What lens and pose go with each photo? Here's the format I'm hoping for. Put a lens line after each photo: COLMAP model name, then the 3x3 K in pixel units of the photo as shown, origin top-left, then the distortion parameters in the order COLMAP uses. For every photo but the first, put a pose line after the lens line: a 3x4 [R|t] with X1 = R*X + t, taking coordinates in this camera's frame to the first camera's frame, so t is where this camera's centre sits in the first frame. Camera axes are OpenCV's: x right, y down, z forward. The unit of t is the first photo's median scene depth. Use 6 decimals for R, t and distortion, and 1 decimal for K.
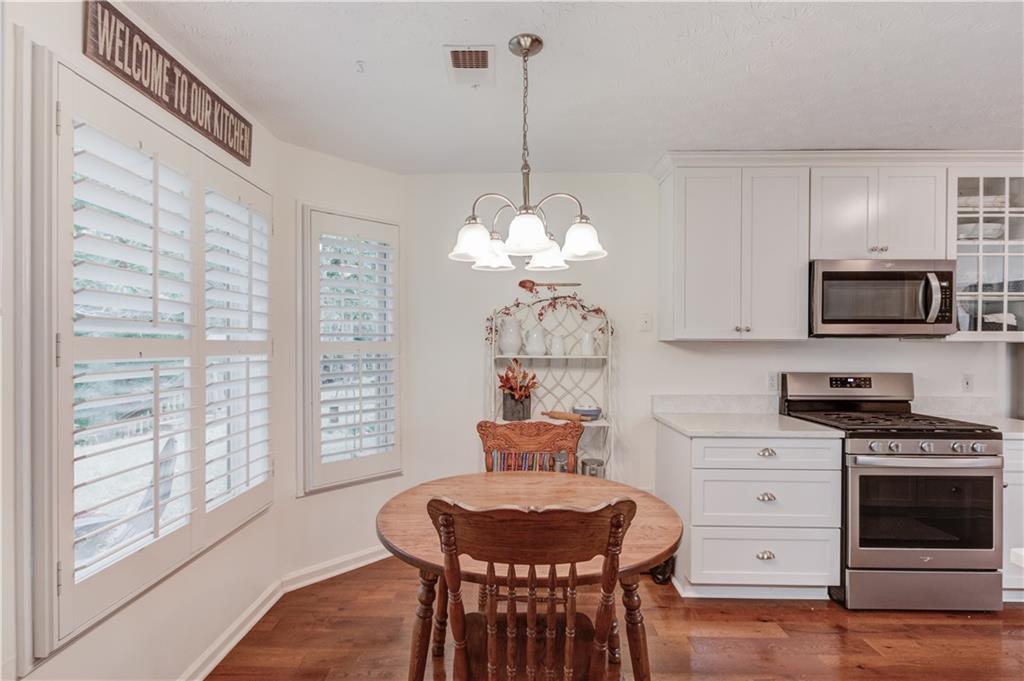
lens RADIAL K [[486.2, 0, 512.0], [0, 486.2, 340.5], [0, 0, 1]] dist [-0.012218, -0.000181]
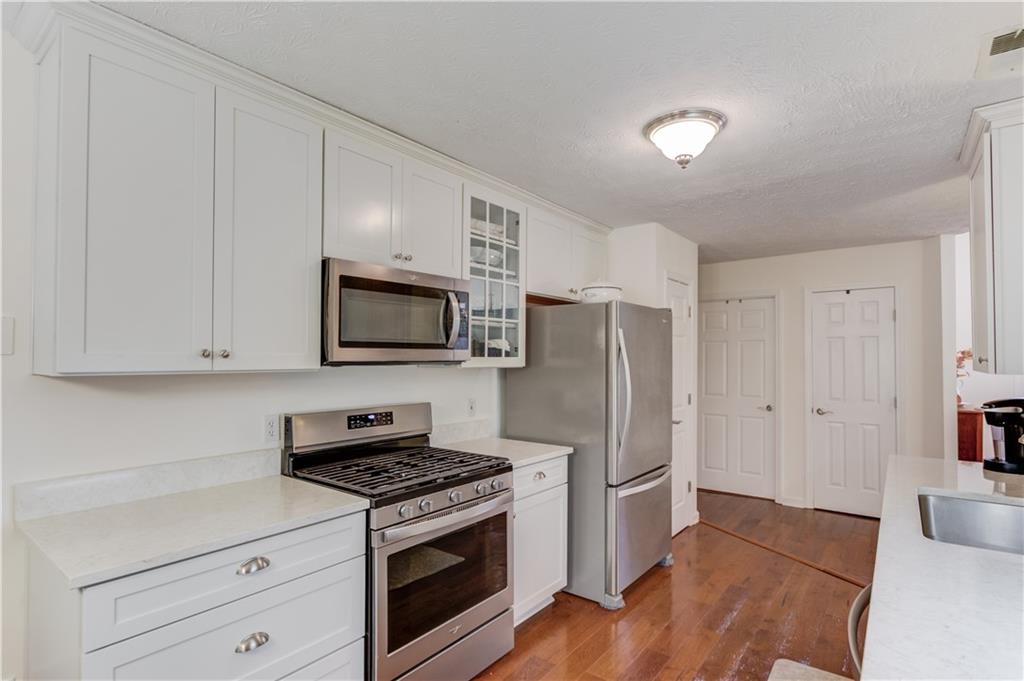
lens RADIAL K [[506.7, 0, 560.2], [0, 506.7, 355.2], [0, 0, 1]] dist [-0.000595, 0.000363]
pose [[0.548308, 0.002800, 0.836272, 0.189450], [0.001336, 0.999990, -0.004224, -0.018654], [-0.836275, 0.003434, 0.548299, 0.308965]]
